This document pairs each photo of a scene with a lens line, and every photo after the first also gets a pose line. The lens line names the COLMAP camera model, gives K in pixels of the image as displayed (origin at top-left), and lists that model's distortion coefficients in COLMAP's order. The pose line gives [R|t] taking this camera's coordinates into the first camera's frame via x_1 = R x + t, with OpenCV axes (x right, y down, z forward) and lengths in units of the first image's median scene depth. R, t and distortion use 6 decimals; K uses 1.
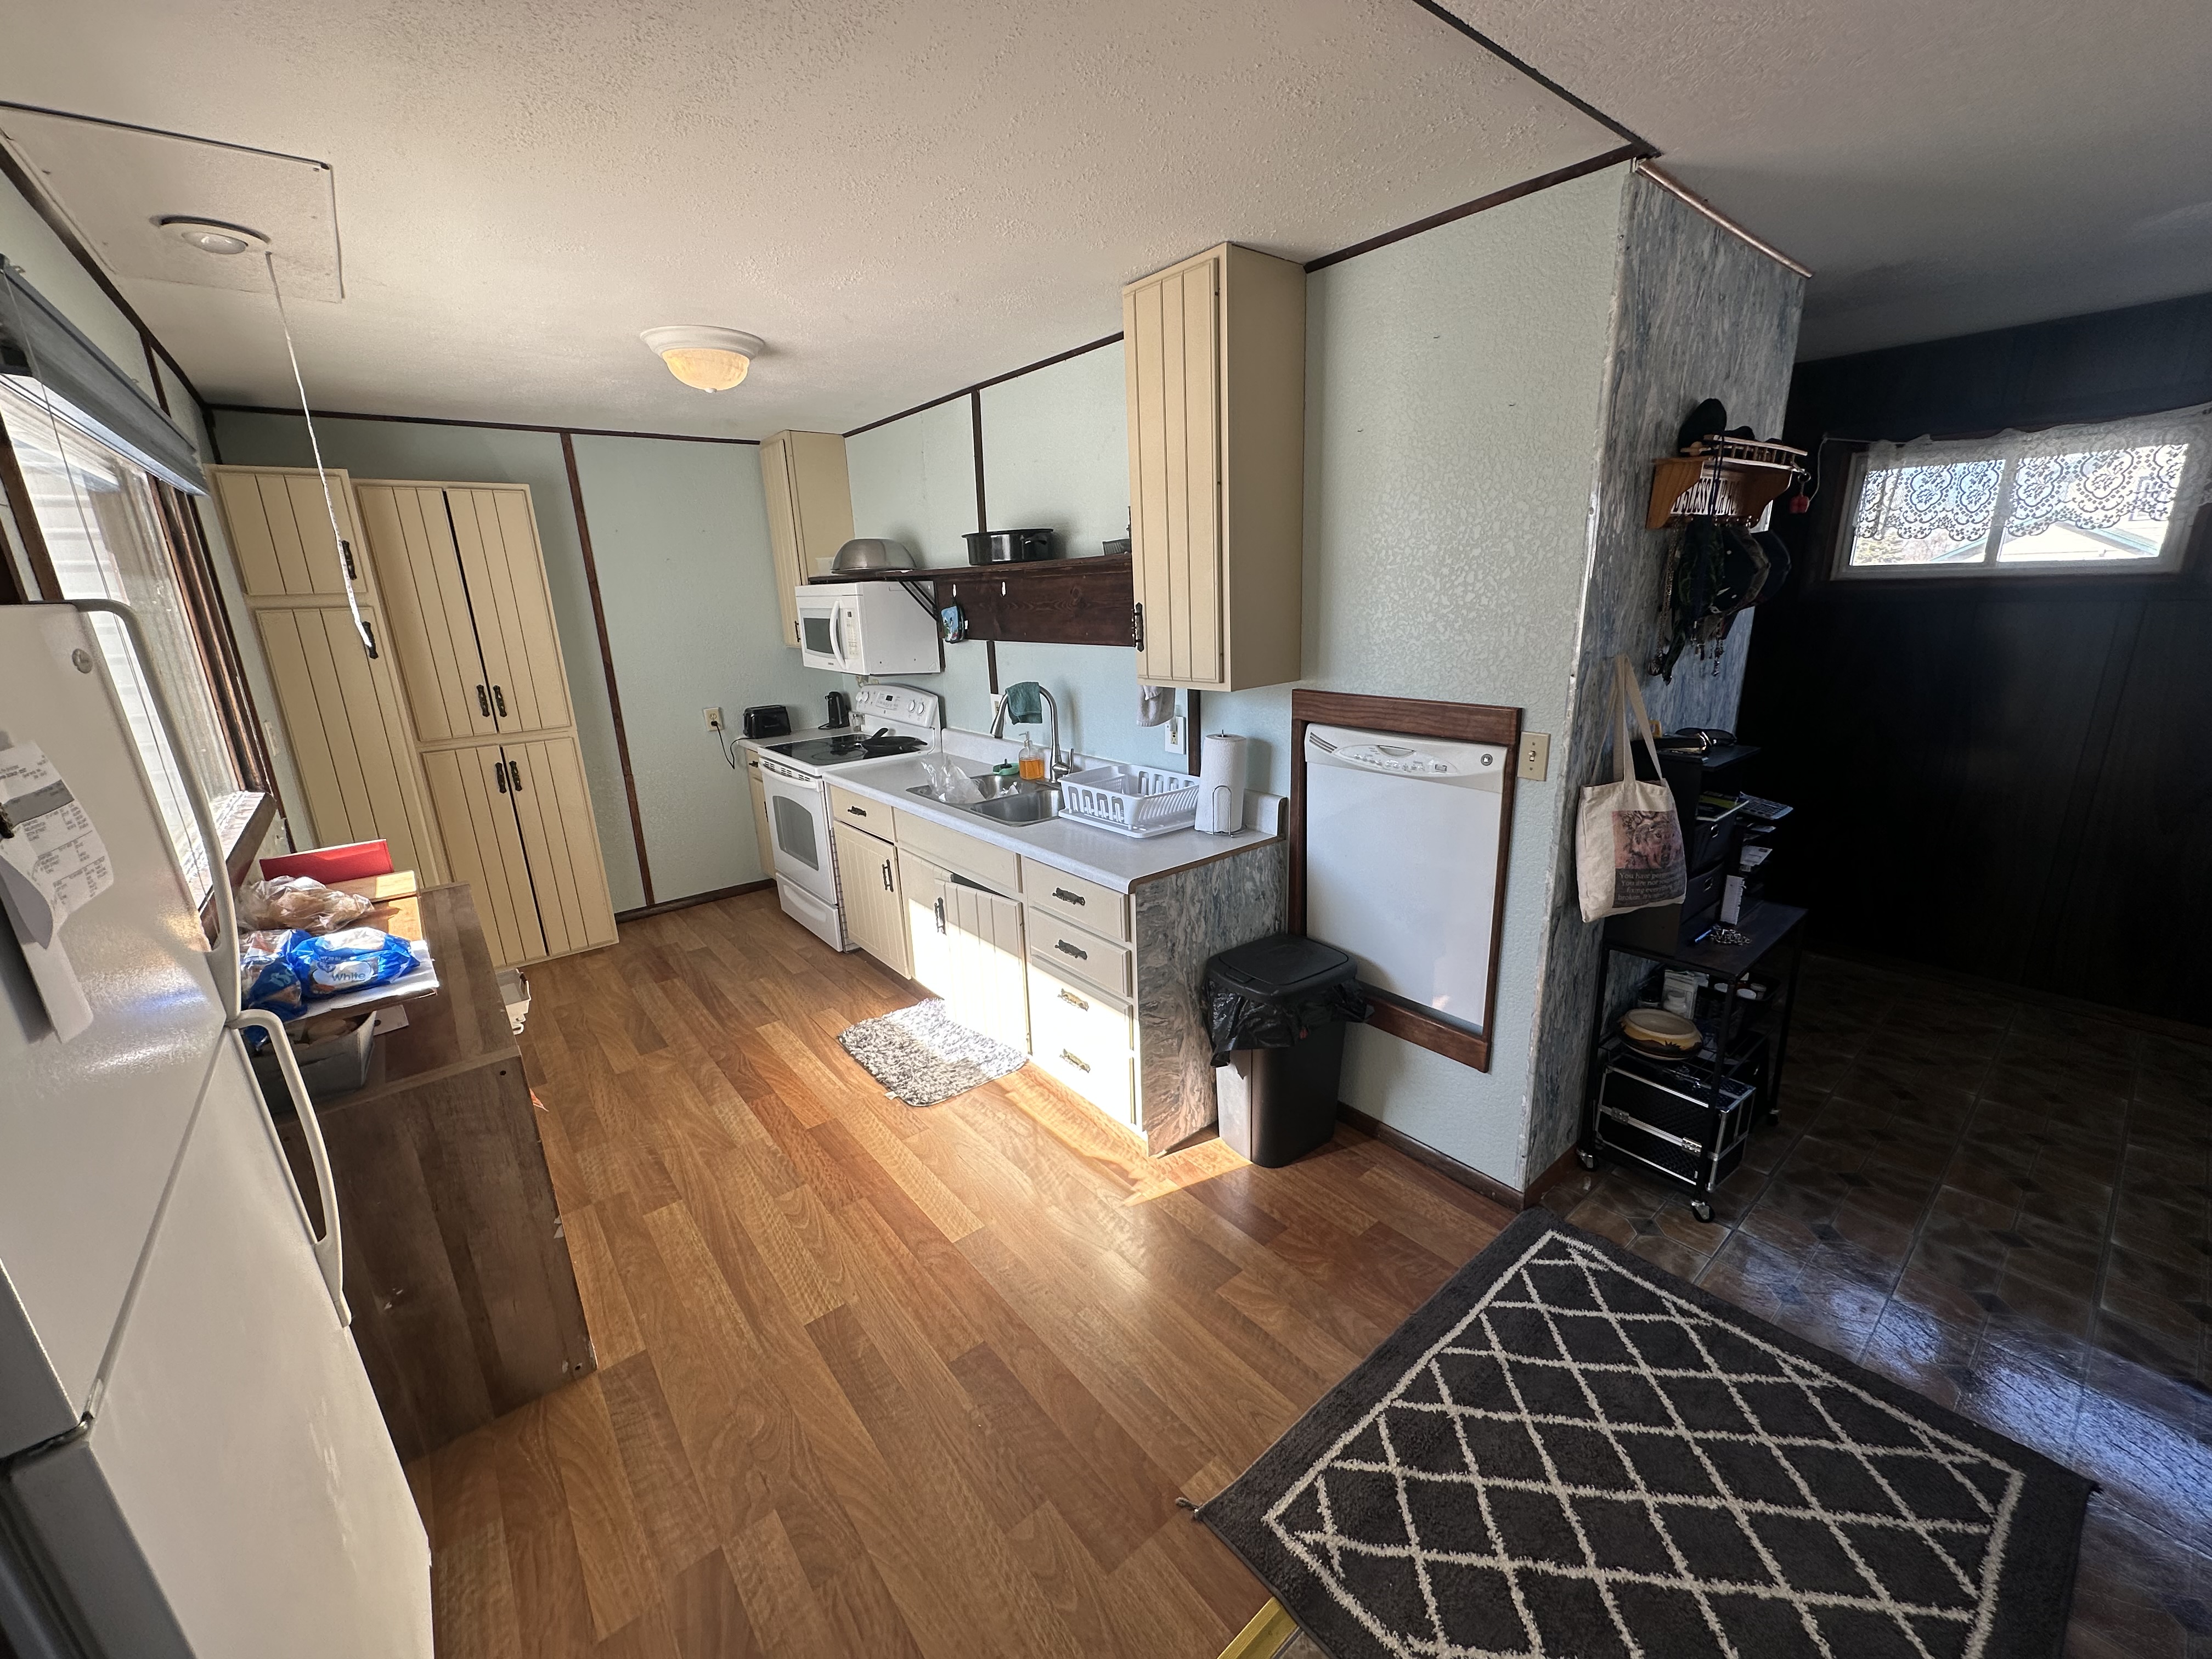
lens RADIAL K [[878.7, 0, 1106.0], [0, 878.7, 829.5], [0, 0, 1]] dist [-0.001942, 0.000248]
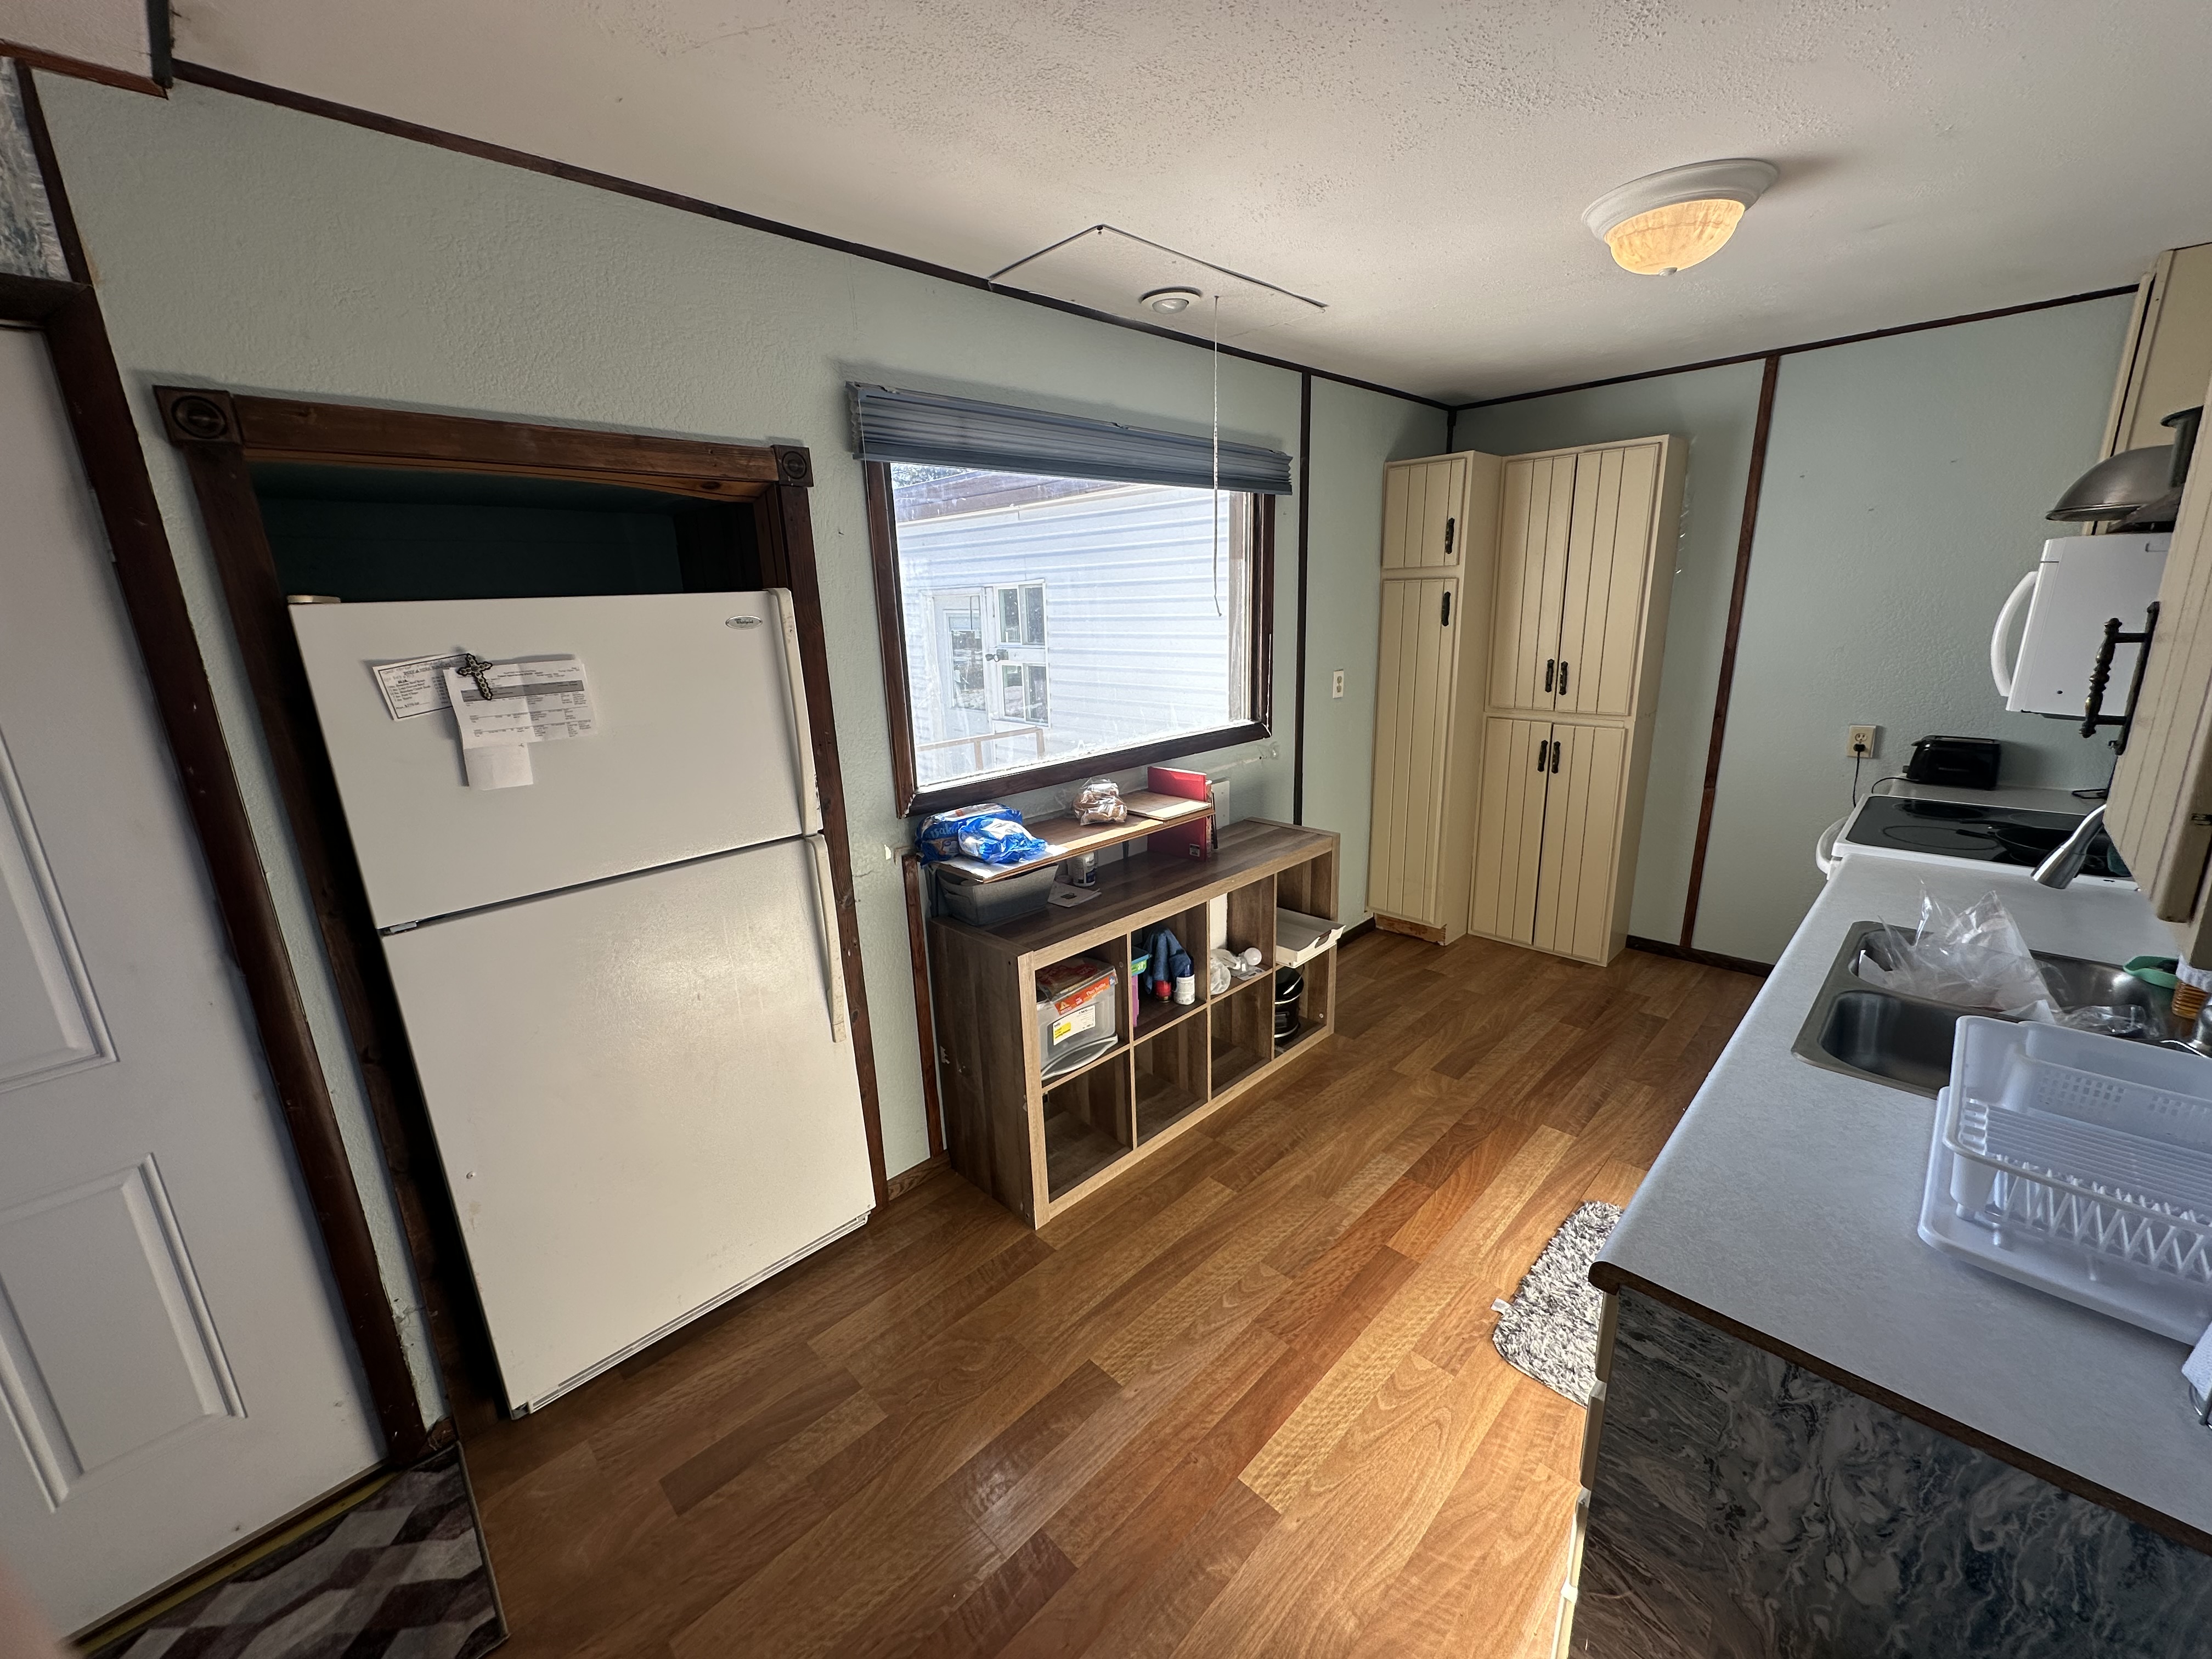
lens RADIAL K [[878.7, 0, 1106.0], [0, 878.7, 829.5], [0, 0, 1]] dist [-0.001942, 0.000248]
pose [[0.101198, 0.283410, -0.953644, 0.236018], [-0.240208, 0.937166, 0.253023, -0.126486], [0.965432, 0.203467, 0.162916, 0.443106]]
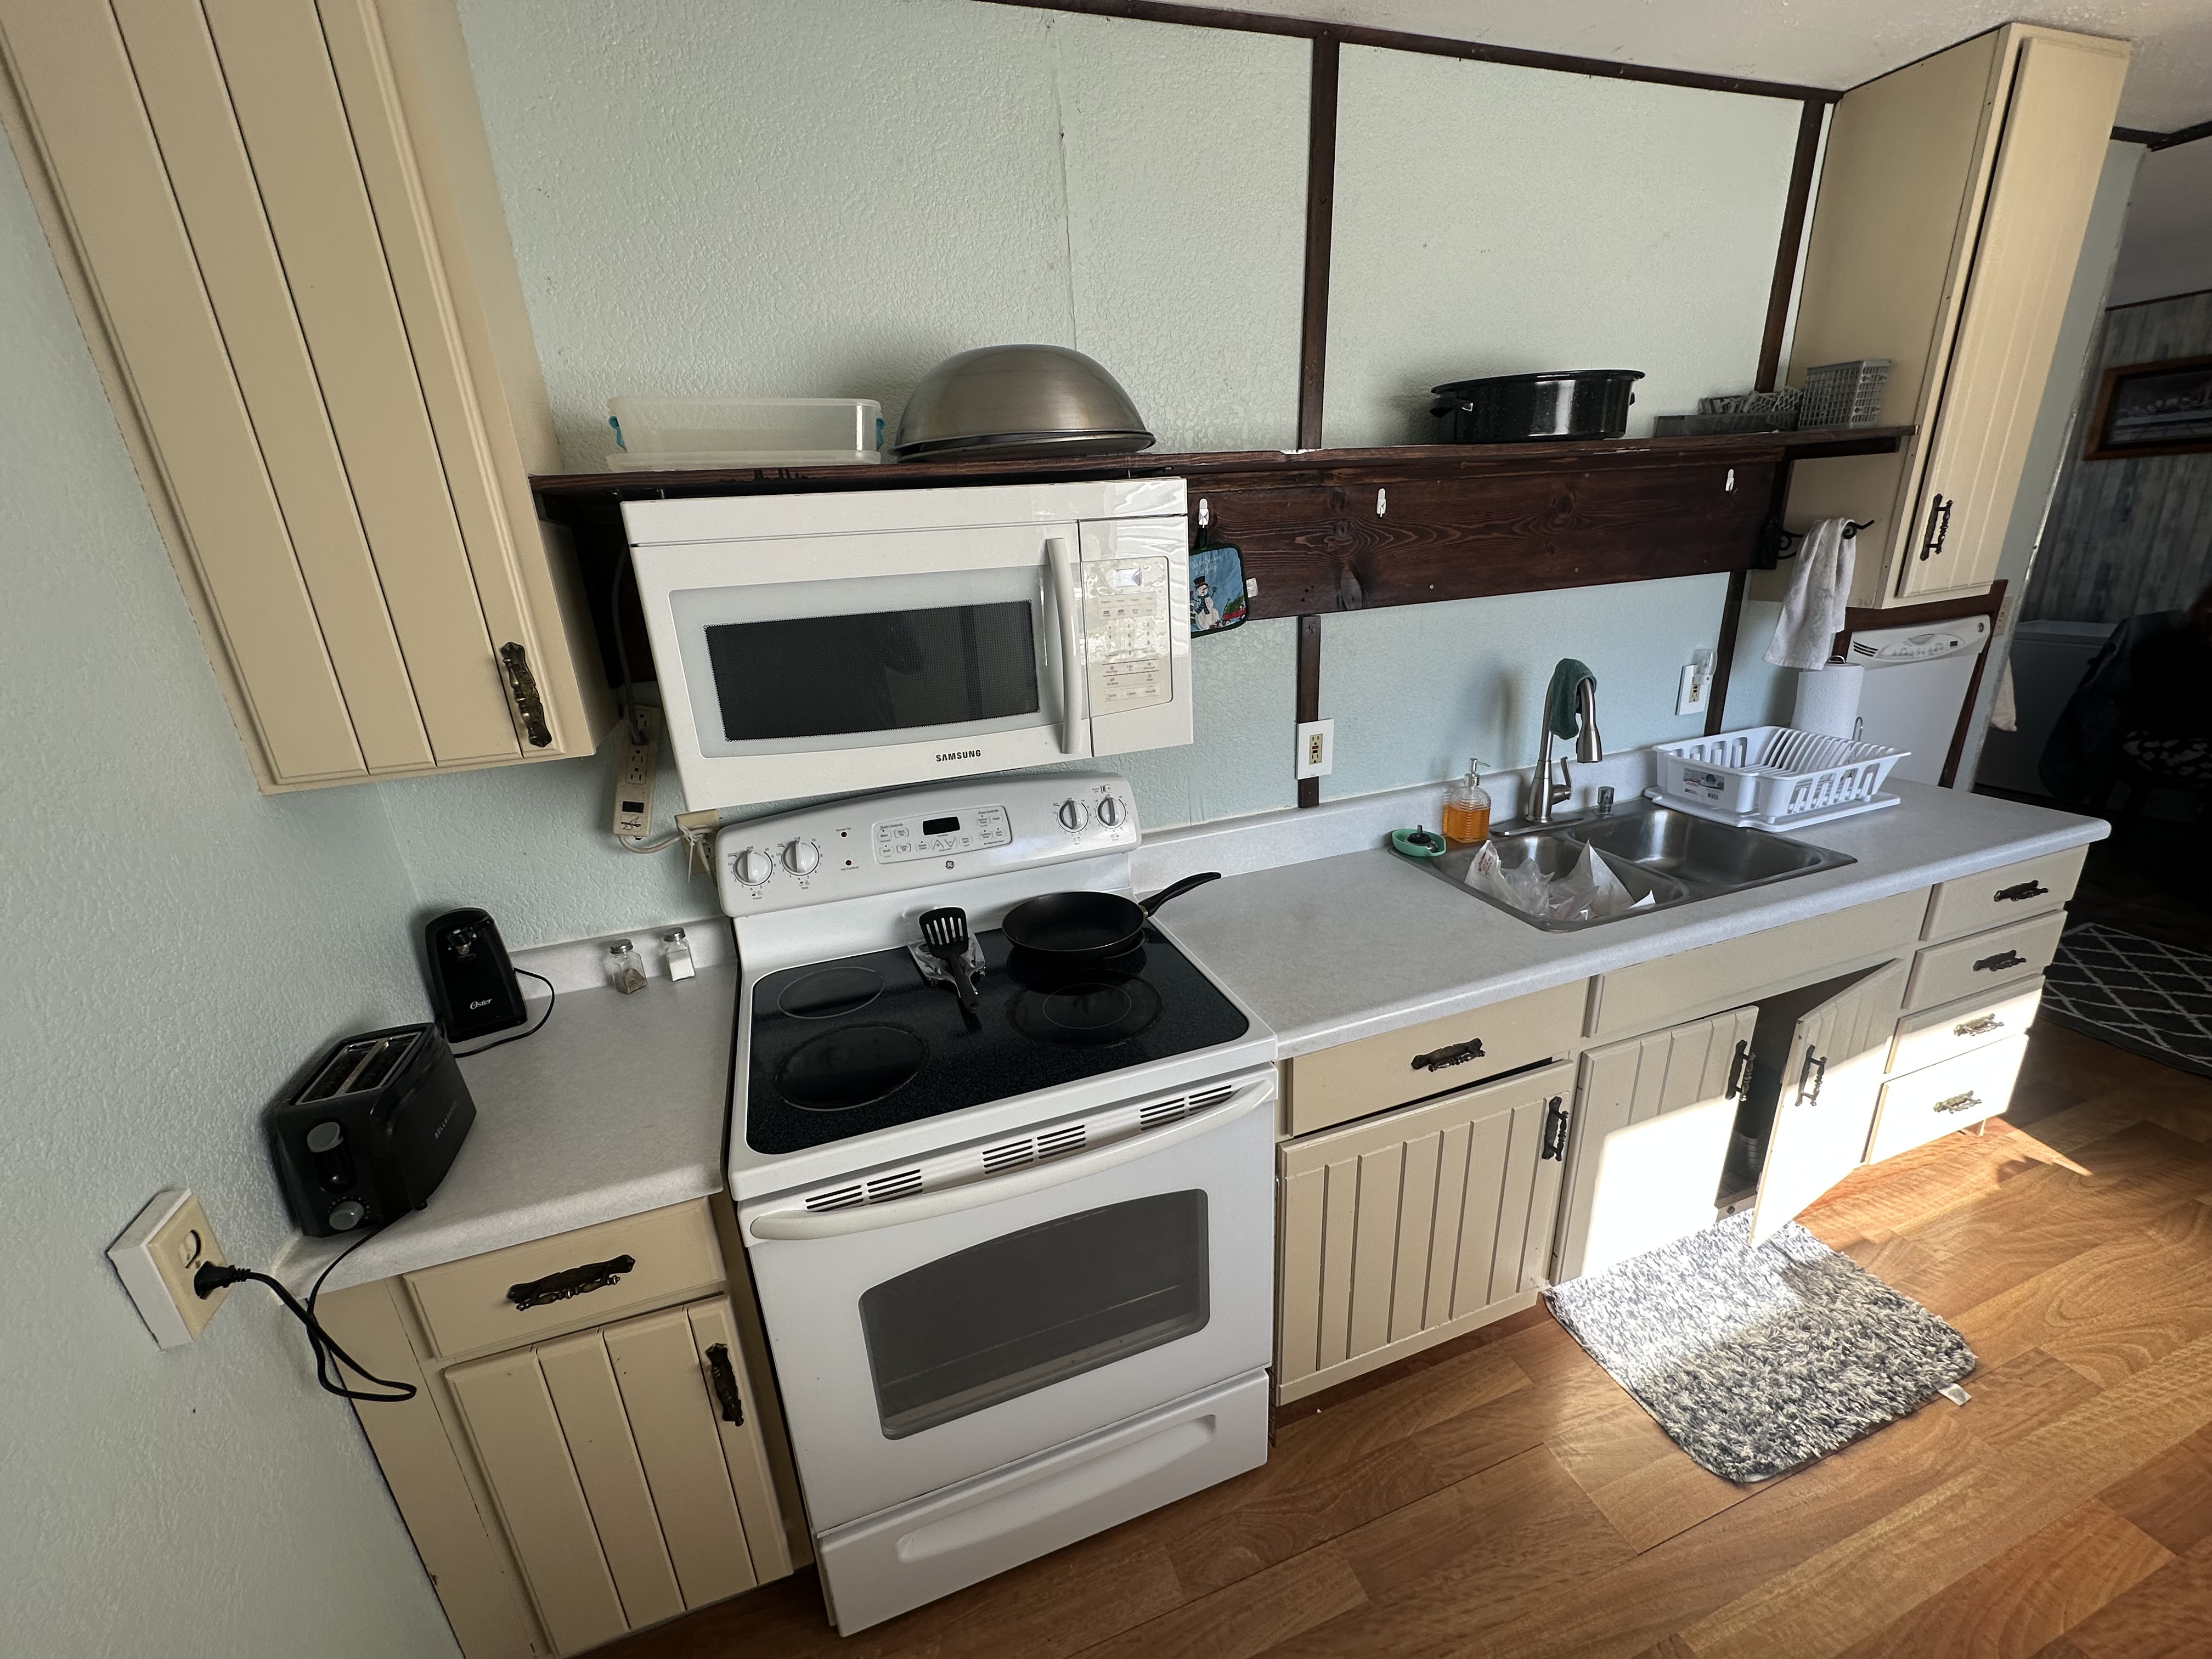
lens RADIAL K [[878.7, 0, 1106.0], [0, 878.7, 829.5], [0, 0, 1]] dist [-0.001942, 0.000248]
pose [[0.343598, -0.293067, 0.892218, -0.700505], [0.297854, 0.935018, 0.192420, -0.253293], [-0.890631, 0.199635, 0.408561, 1.015566]]
